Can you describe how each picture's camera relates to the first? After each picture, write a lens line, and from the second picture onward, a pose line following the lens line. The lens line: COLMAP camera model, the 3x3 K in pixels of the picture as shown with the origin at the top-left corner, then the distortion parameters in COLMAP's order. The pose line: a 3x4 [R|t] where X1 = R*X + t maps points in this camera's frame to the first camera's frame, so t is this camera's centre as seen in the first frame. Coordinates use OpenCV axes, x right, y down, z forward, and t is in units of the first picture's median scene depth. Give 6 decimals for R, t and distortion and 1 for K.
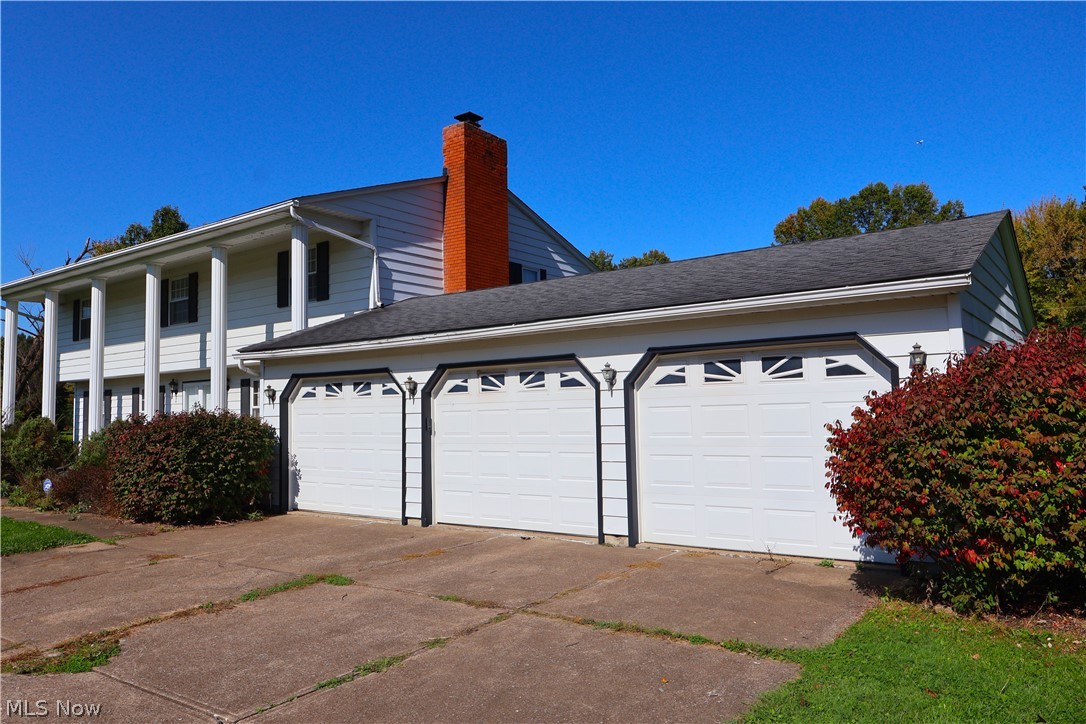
lens RADIAL K [[774.1, 0, 543.0], [0, 774.1, 362.0], [0, 0, 1]] dist [0.021426, -0.001882]
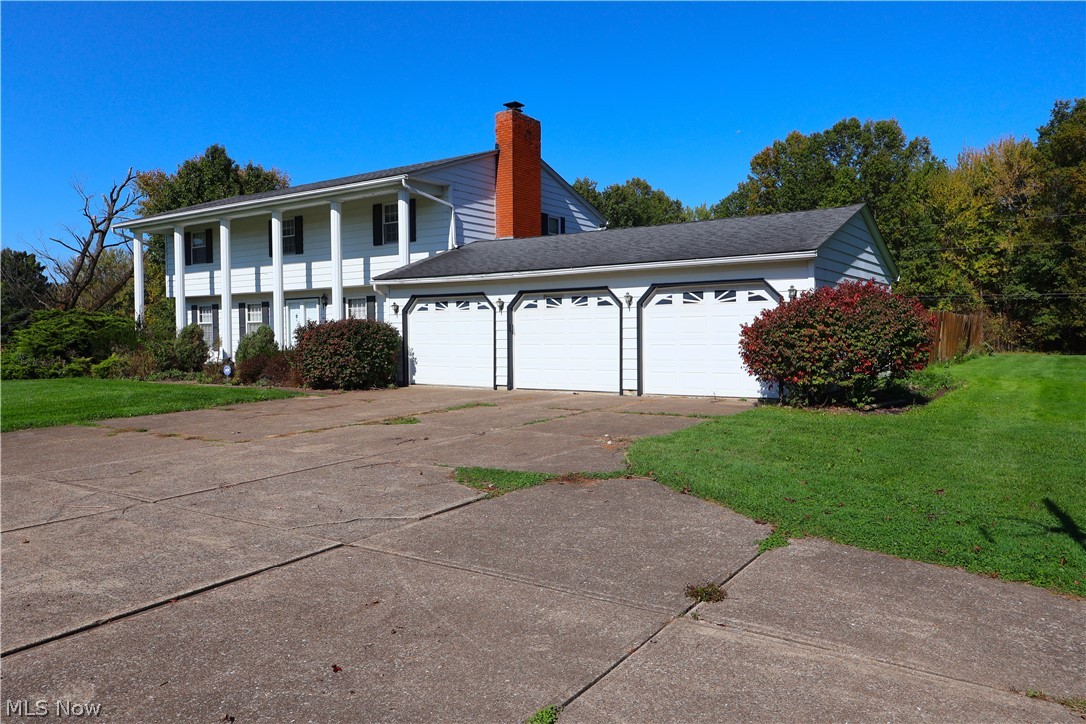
lens RADIAL K [[774.1, 0, 543.0], [0, 774.1, 362.0], [0, 0, 1]] dist [0.021426, -0.001882]
pose [[0.999424, 0.011818, 0.031813, -0.129505], [-0.014935, 0.994917, 0.099583, -0.010120], [-0.030475, -0.100000, 0.994521, -0.597210]]
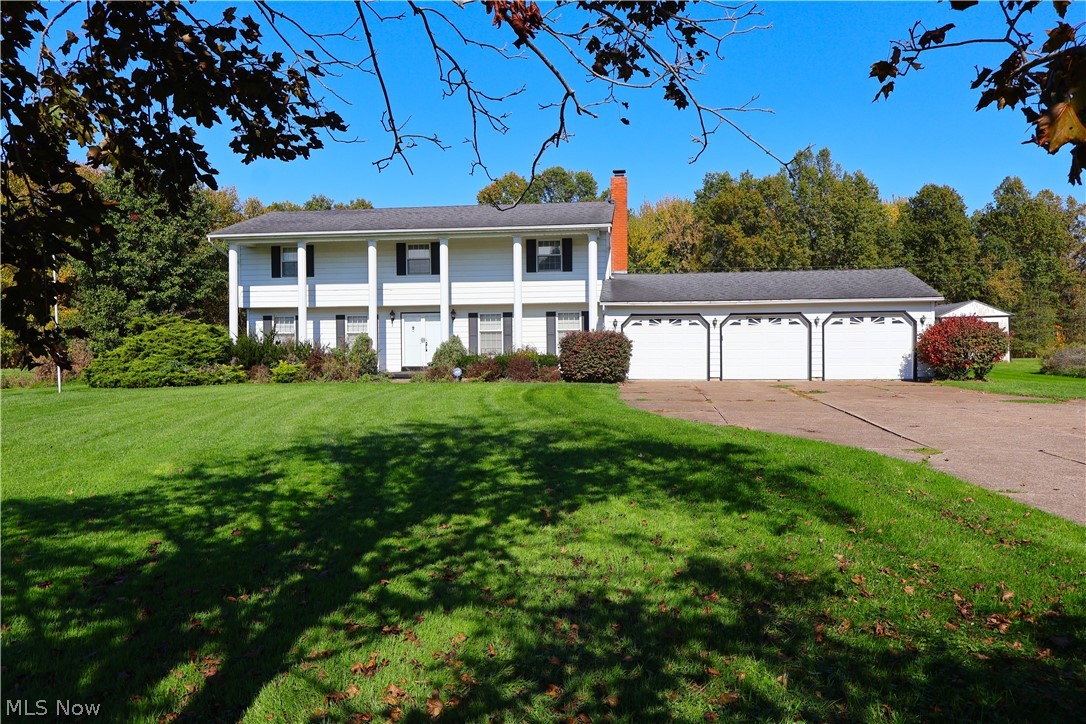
lens RADIAL K [[774.1, 0, 543.0], [0, 774.1, 362.0], [0, 0, 1]] dist [0.021426, -0.001882]
pose [[0.873978, 0.007404, 0.485909, -1.746053], [-0.043641, 0.997040, 0.063301, 0.025870], [-0.484002, -0.076529, 0.871714, -0.798391]]
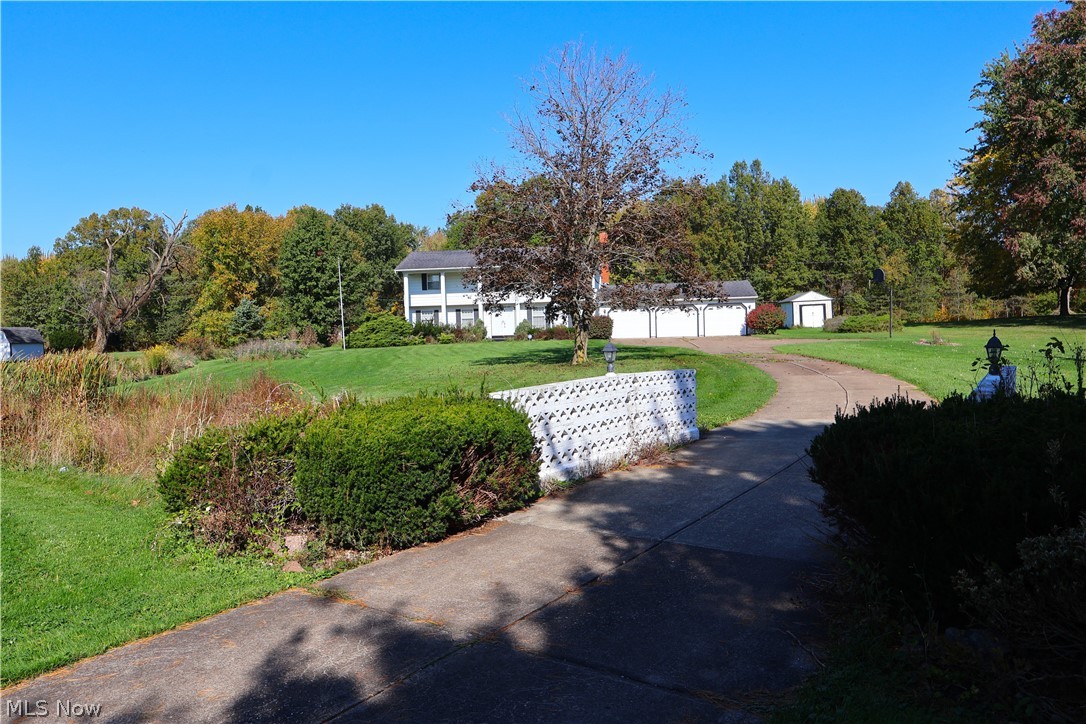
lens RADIAL K [[774.1, 0, 543.0], [0, 774.1, 362.0], [0, 0, 1]] dist [0.021426, -0.001882]
pose [[0.853824, -0.026592, 0.519882, -3.254812], [-0.023377, 0.995728, 0.089324, -0.059251], [-0.520036, -0.088420, 0.849555, -2.769763]]
